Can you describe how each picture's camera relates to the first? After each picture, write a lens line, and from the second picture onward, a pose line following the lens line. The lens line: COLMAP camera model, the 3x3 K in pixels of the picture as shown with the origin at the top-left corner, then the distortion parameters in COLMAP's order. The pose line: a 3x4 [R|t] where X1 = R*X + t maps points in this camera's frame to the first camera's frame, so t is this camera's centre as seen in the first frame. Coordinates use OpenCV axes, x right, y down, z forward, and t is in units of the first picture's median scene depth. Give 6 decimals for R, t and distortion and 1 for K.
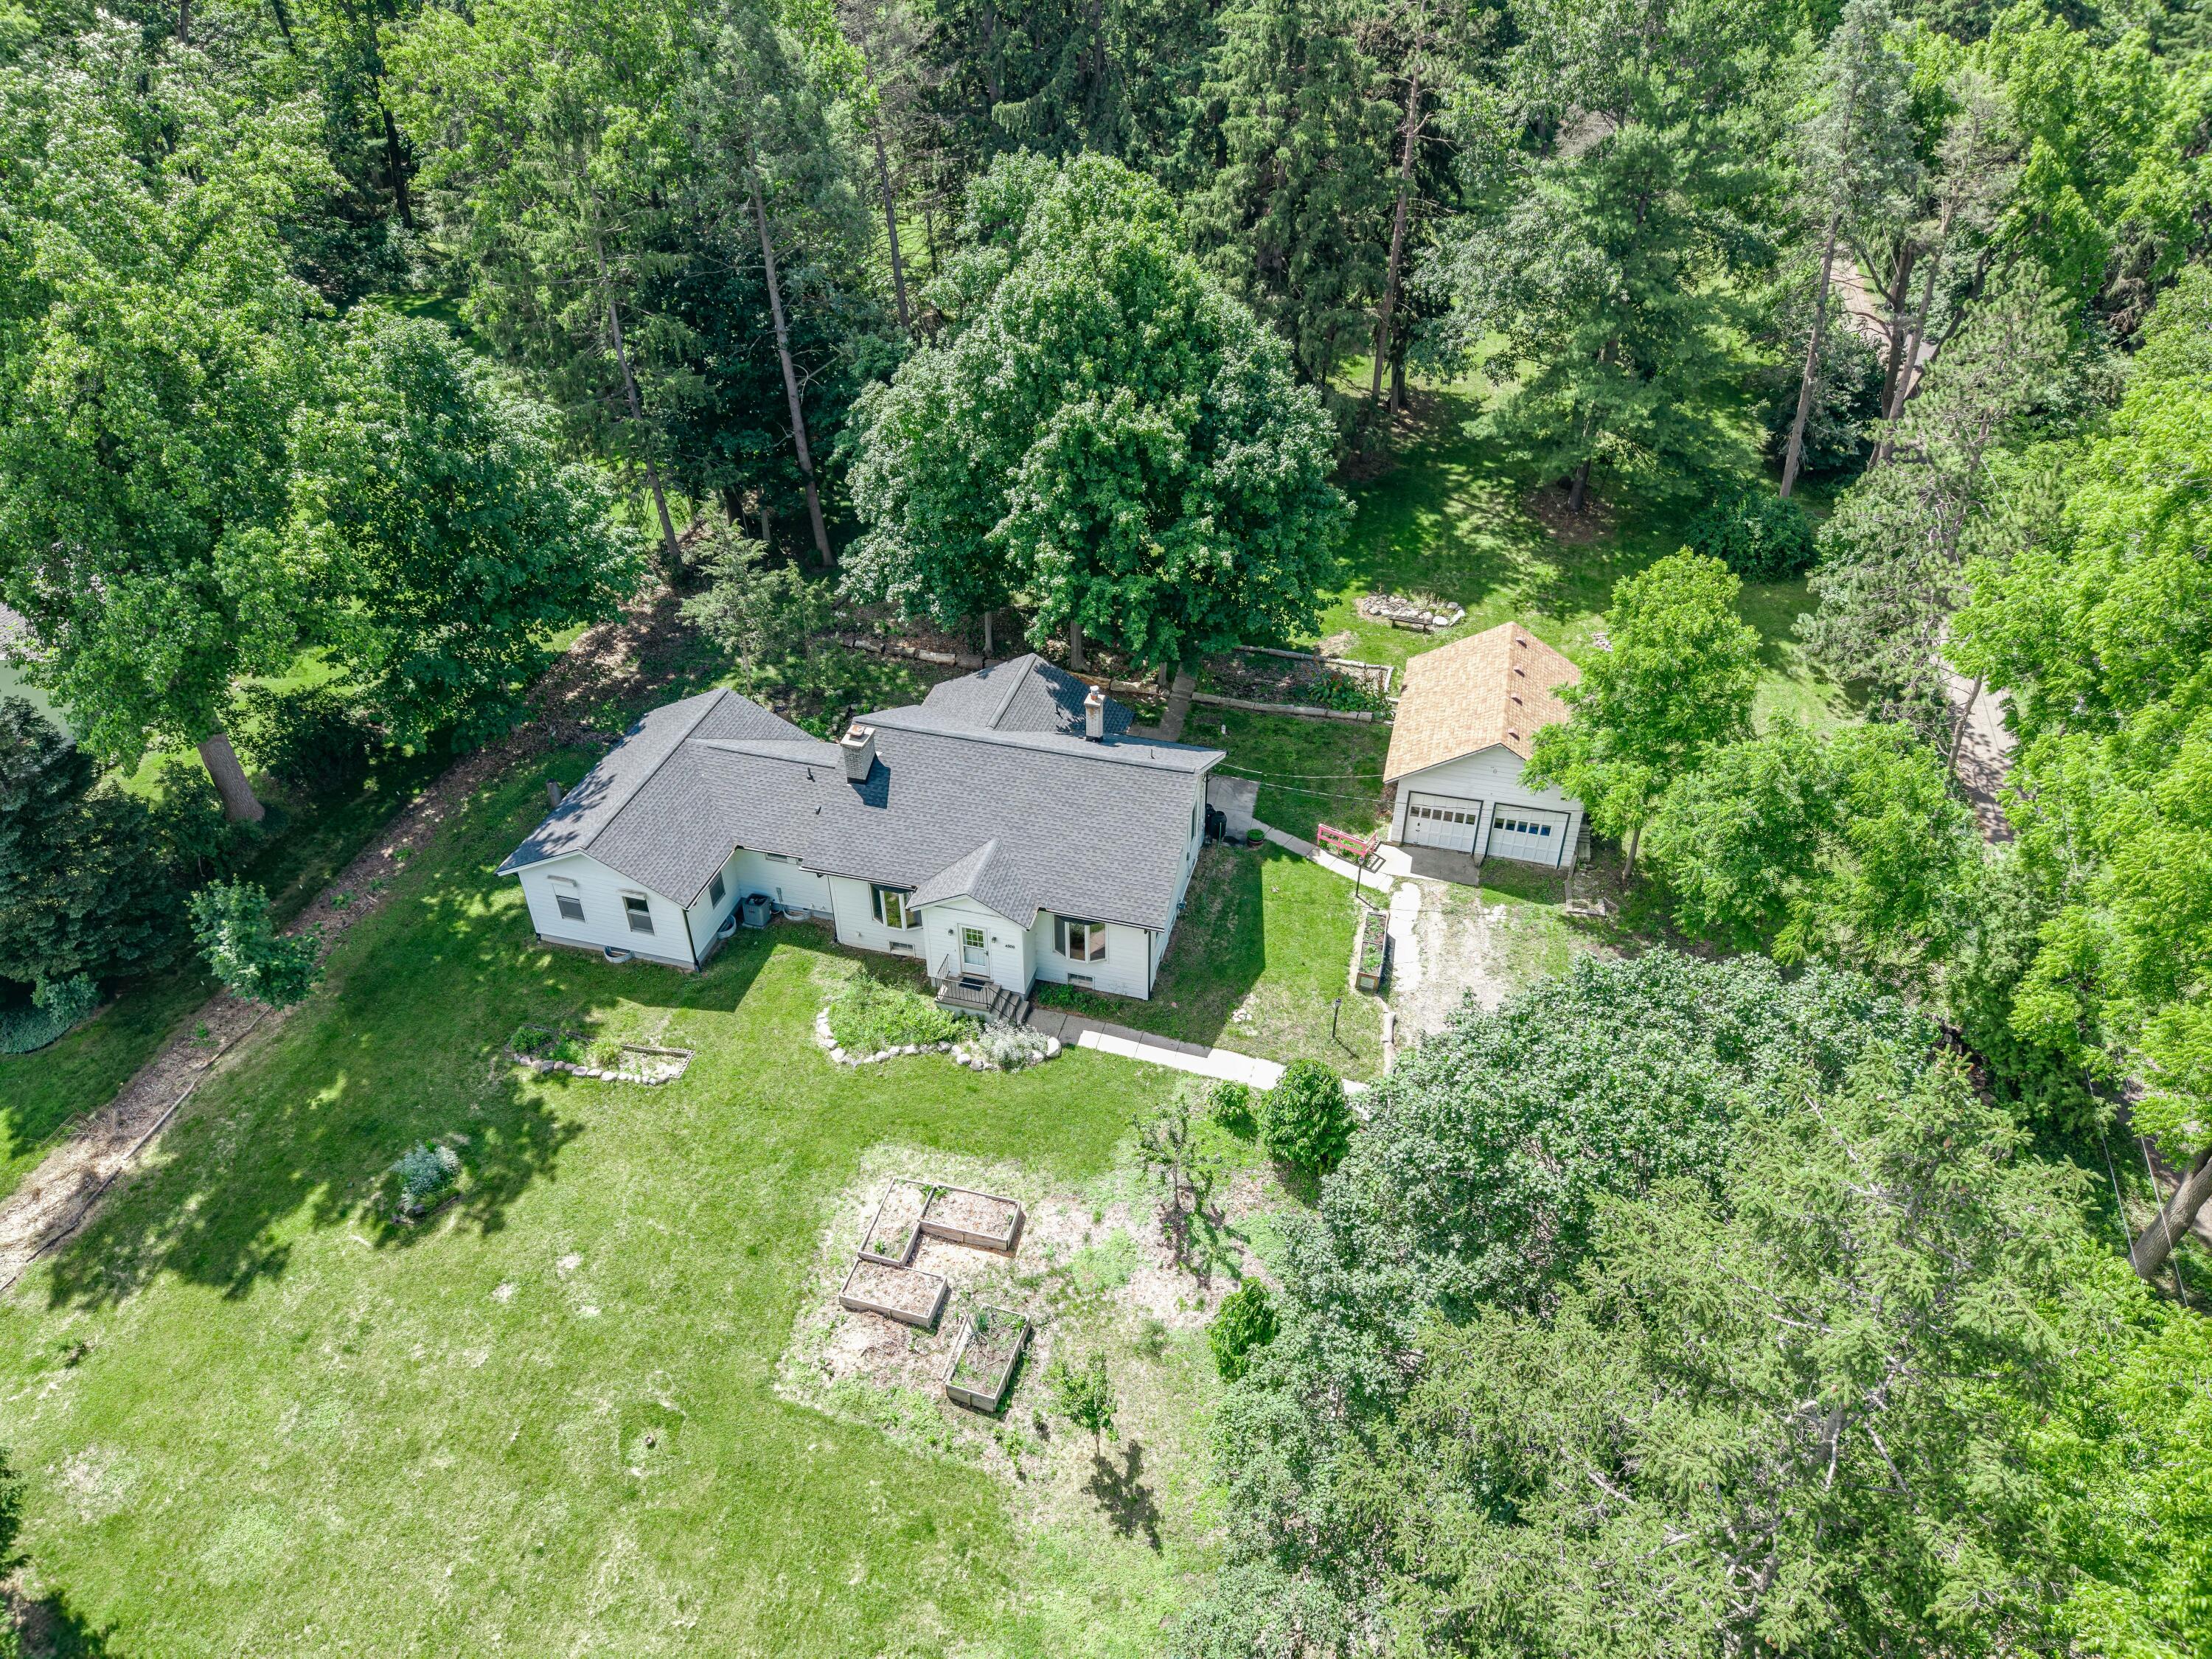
lens RADIAL K [[1471.4, 0, 1106.0], [0, 1471.4, 829.5], [0, 0, 1]] dist [0.058382, -0.050844]
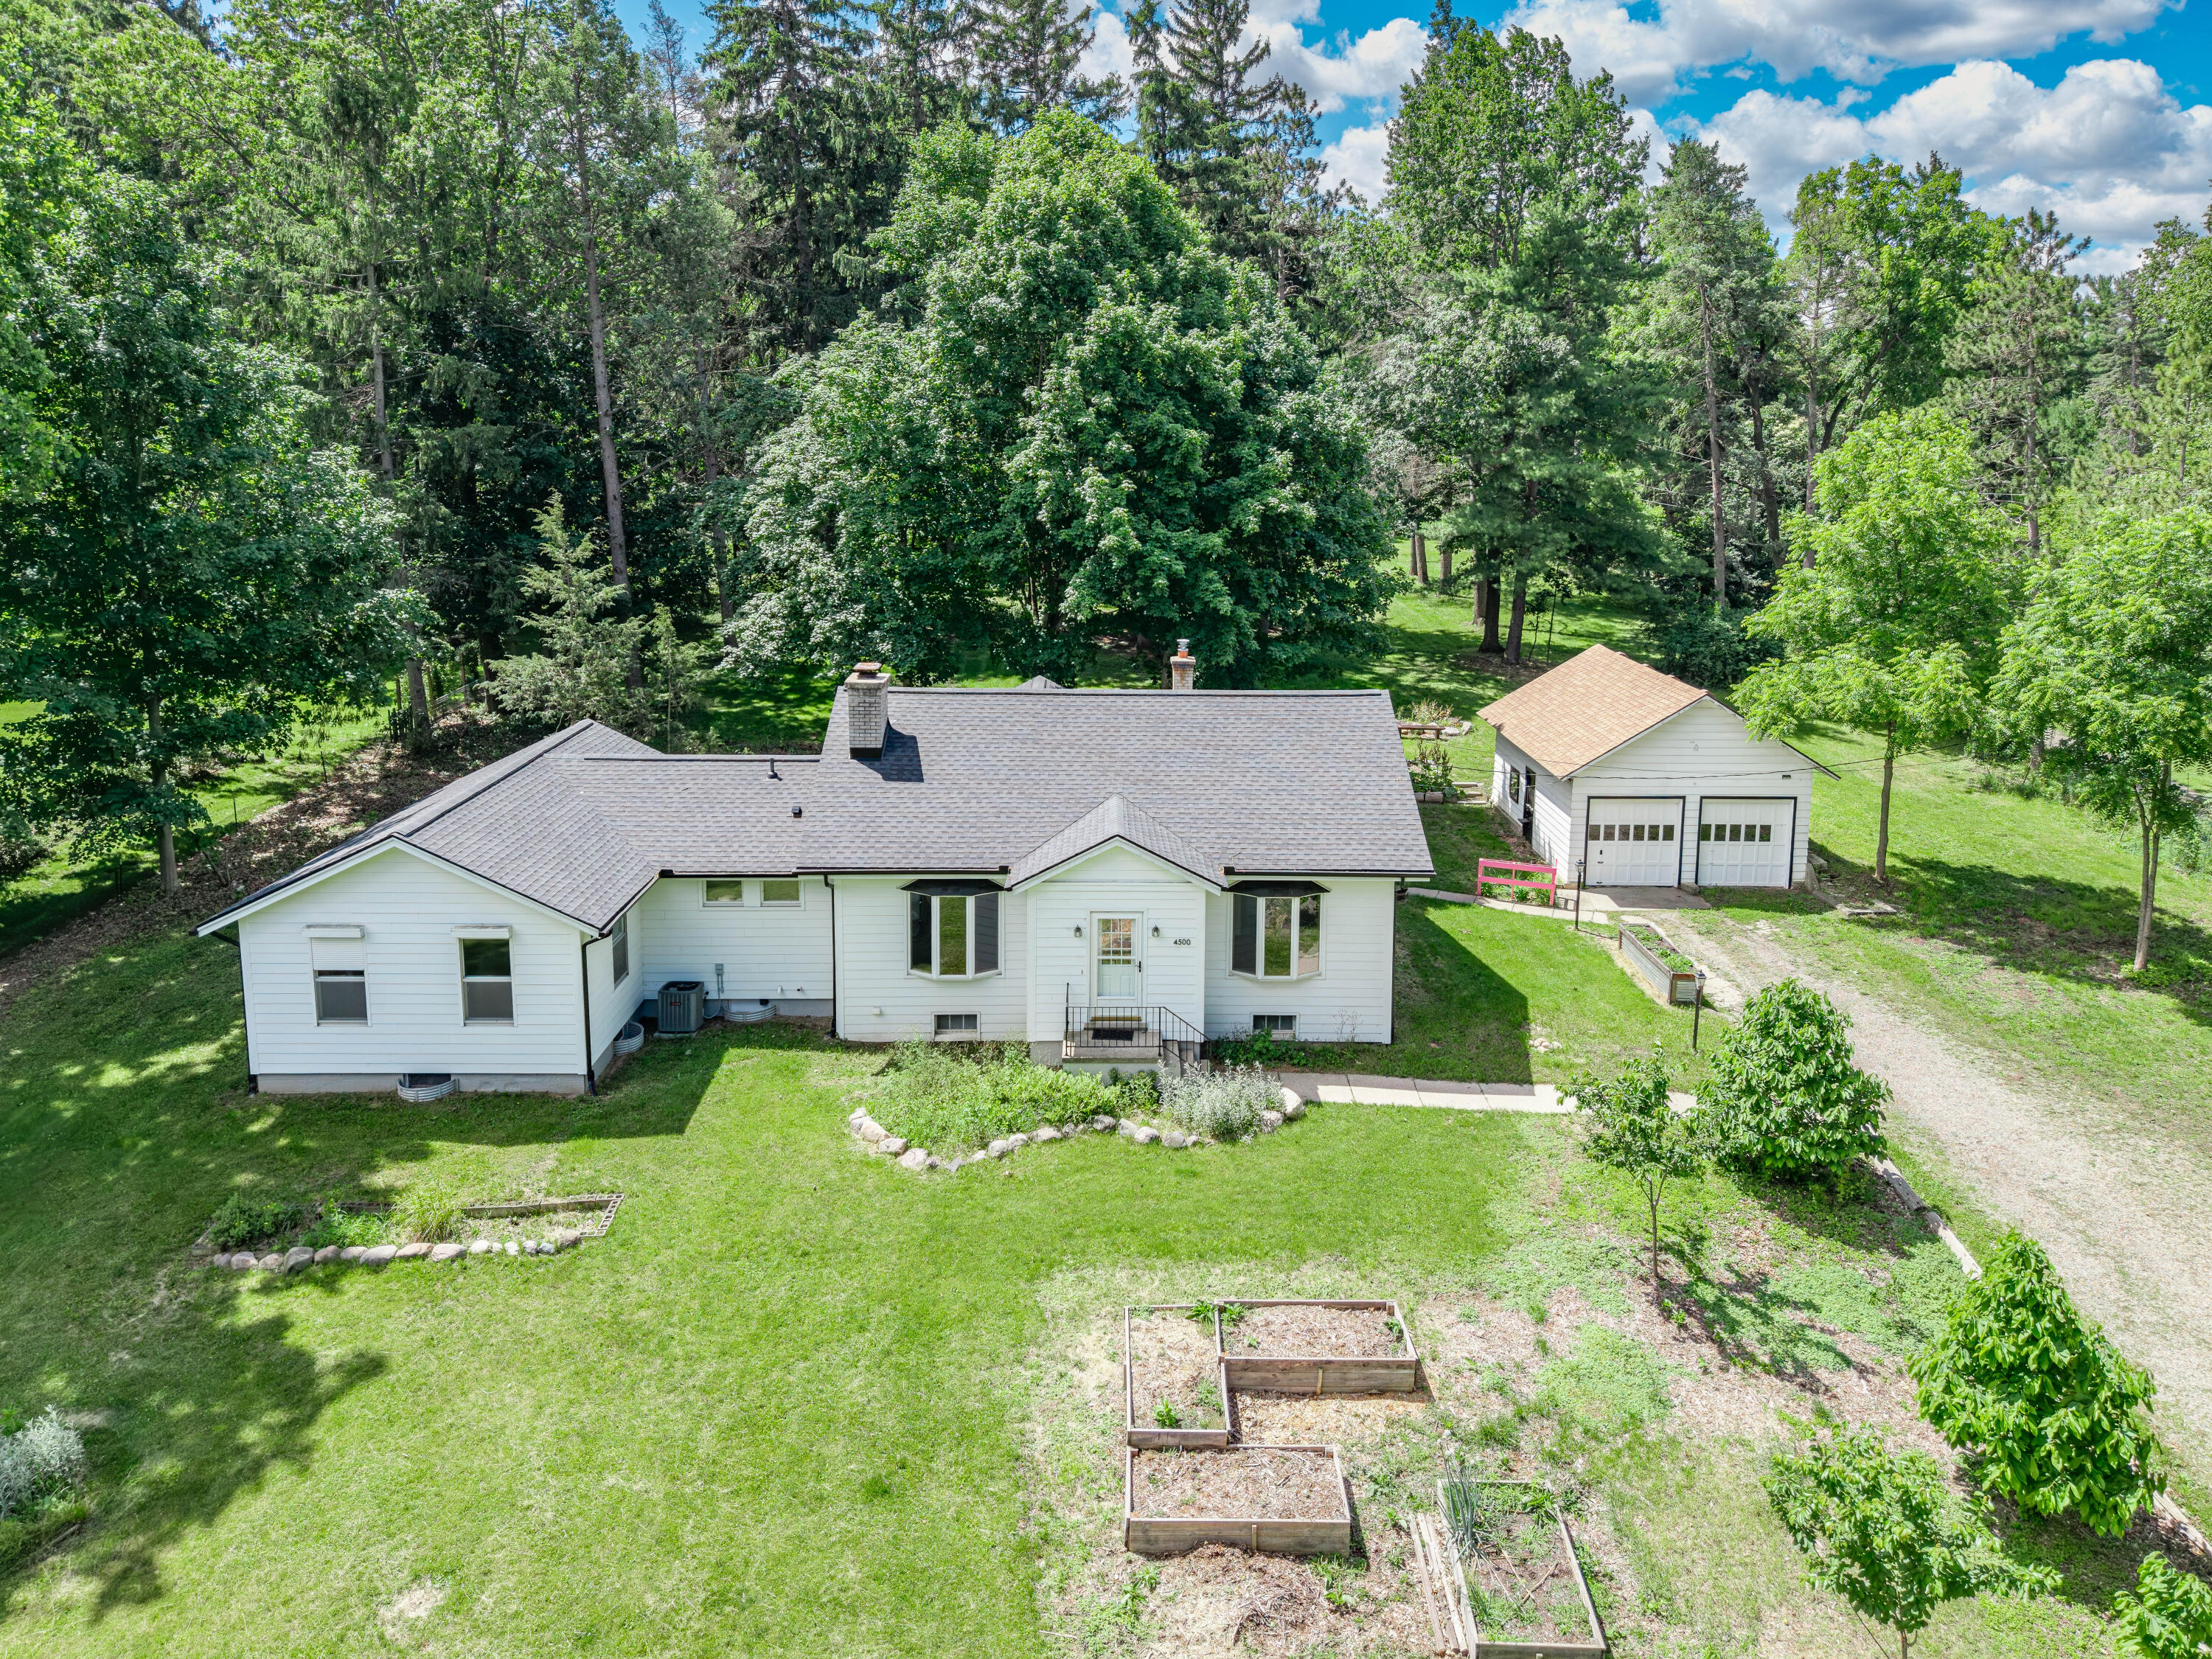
lens RADIAL K [[1541.9, 0, 1138.7], [0, 1541.9, 662.0], [0, 0, 1]] dist [0.027776, -0.001709]
pose [[0.958710, -0.031067, 0.282683, -0.247498], [0.161027, 0.878618, -0.449556, 0.249856], [-0.234404, 0.476514, 0.847343, 0.418291]]
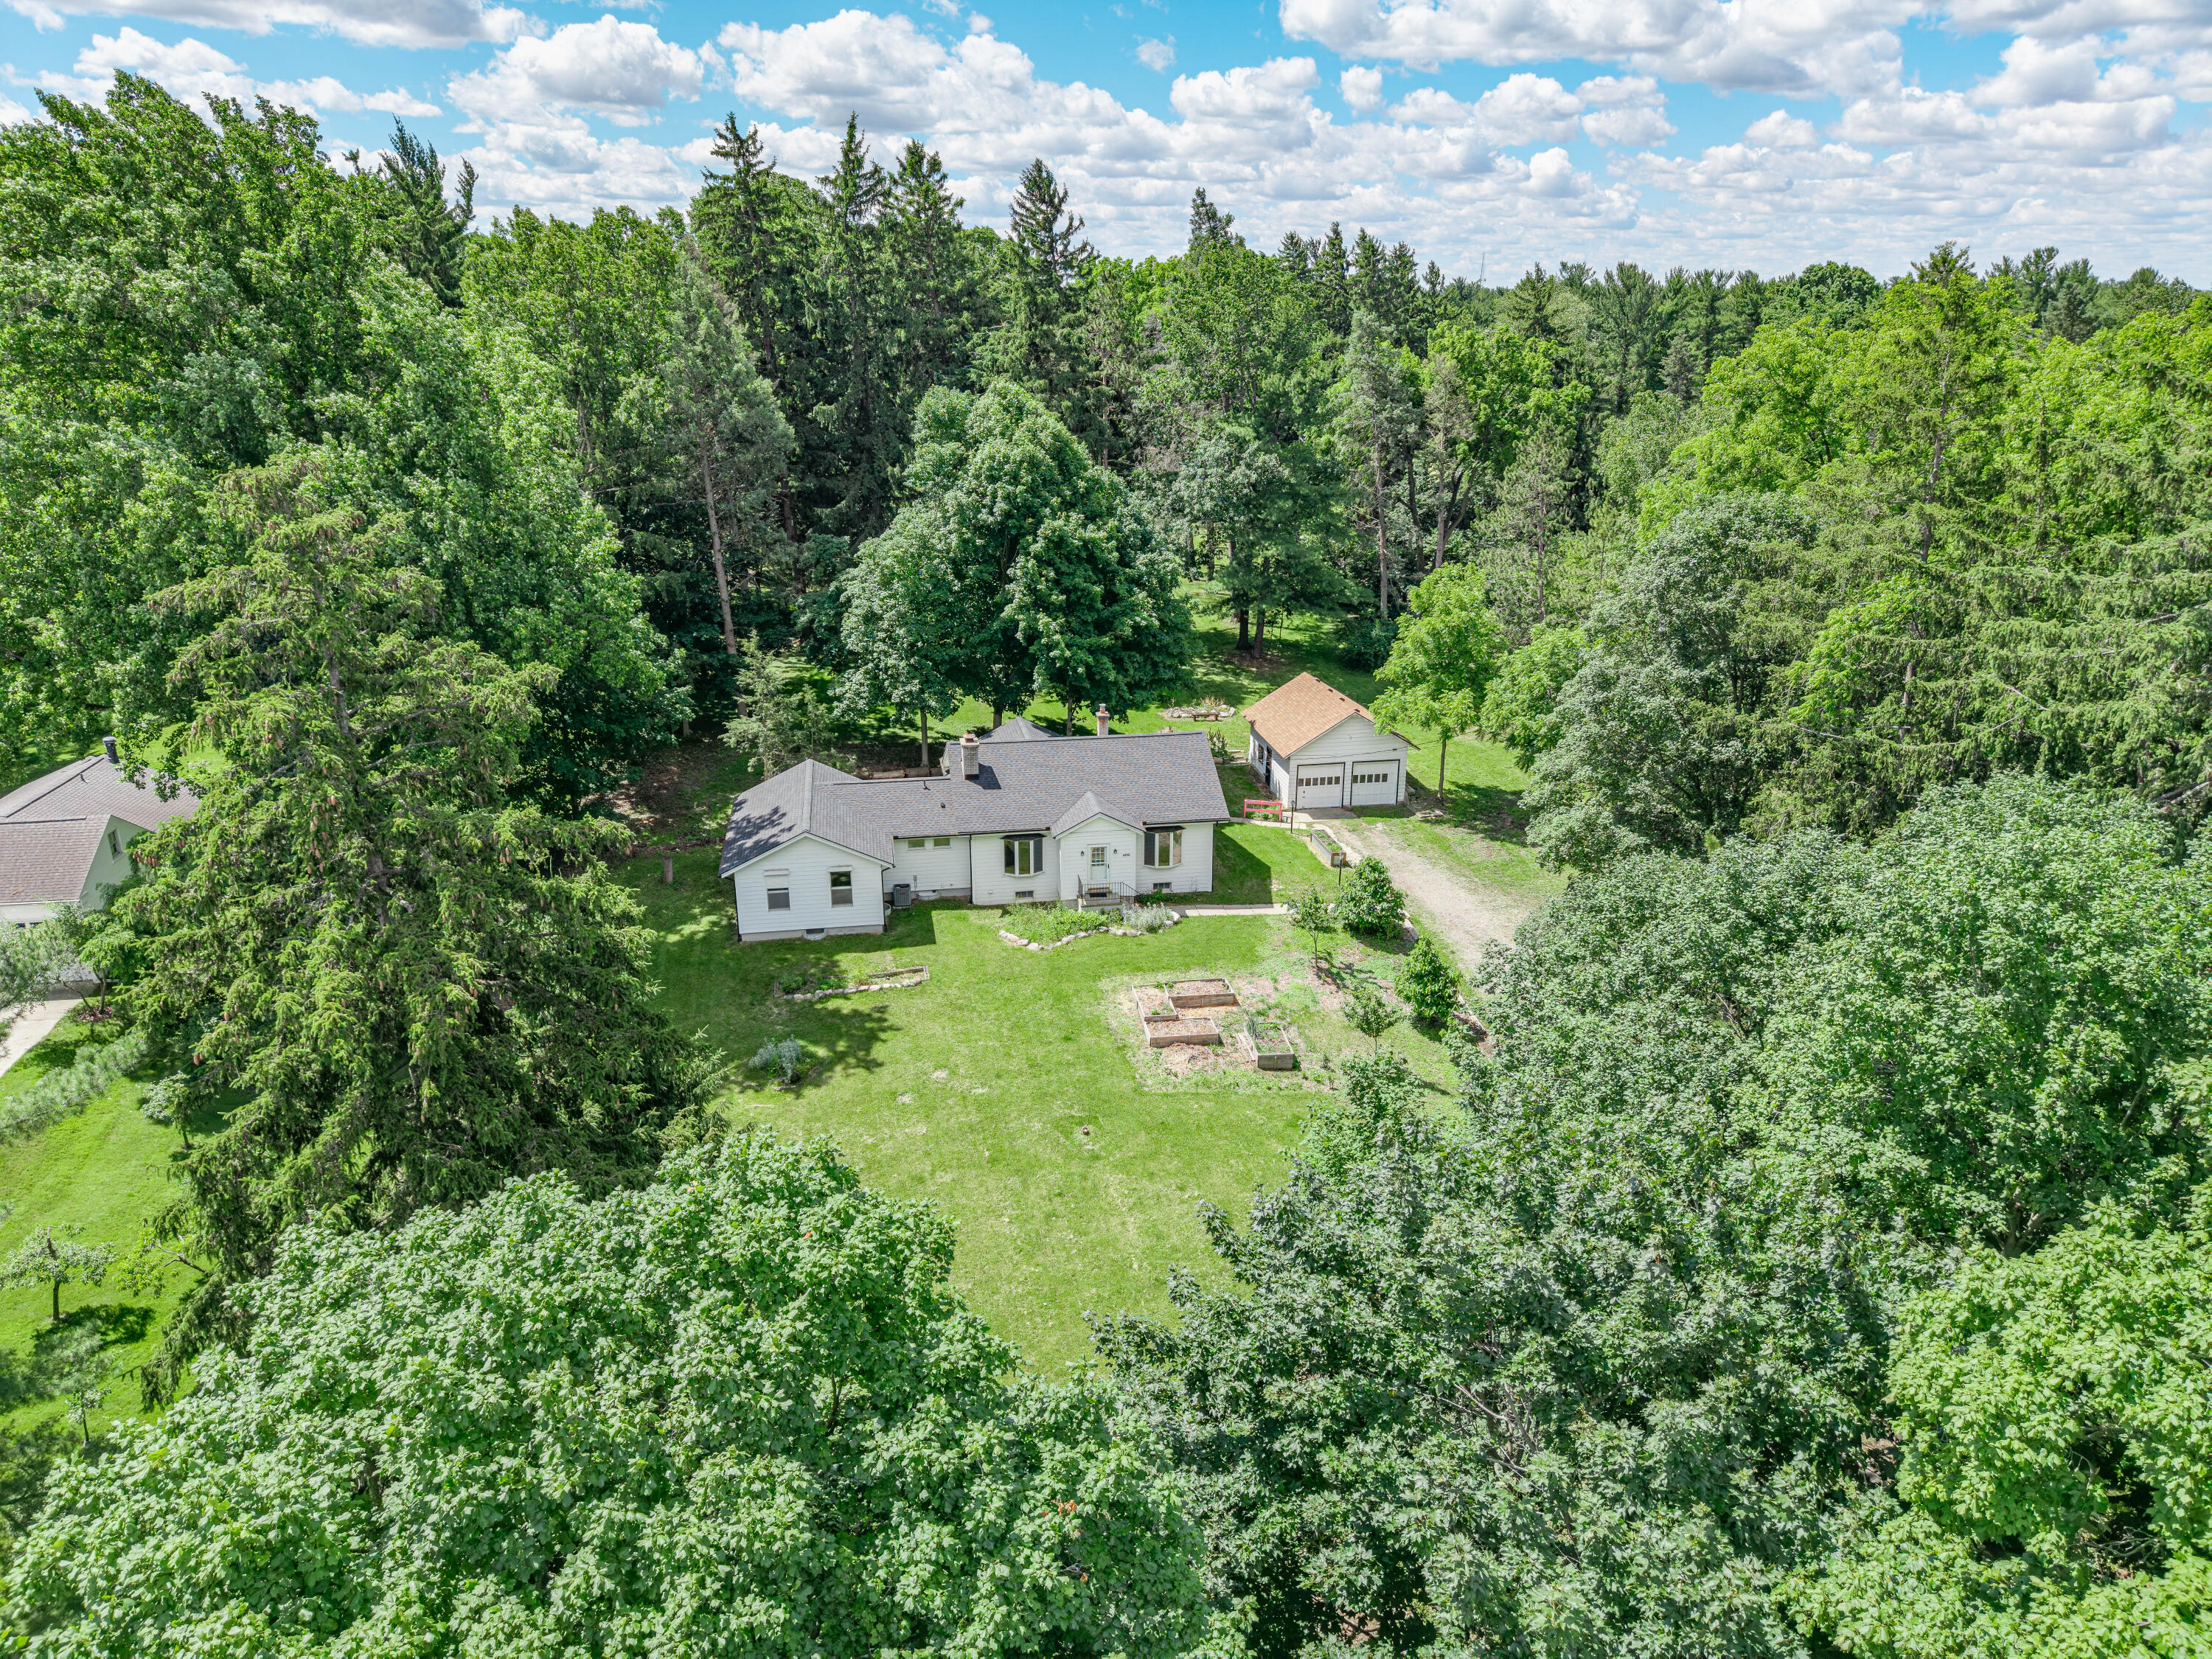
lens RADIAL K [[1485.1, 0, 1106.0], [0, 1485.1, 829.5], [0, 0, 1]] dist [0.216760, -0.000552]
pose [[0.906767, -0.136787, 0.398826, -0.622348], [0.250944, 0.935218, -0.249788, 0.392467], [-0.338821, 0.326582, 0.882351, -0.228760]]
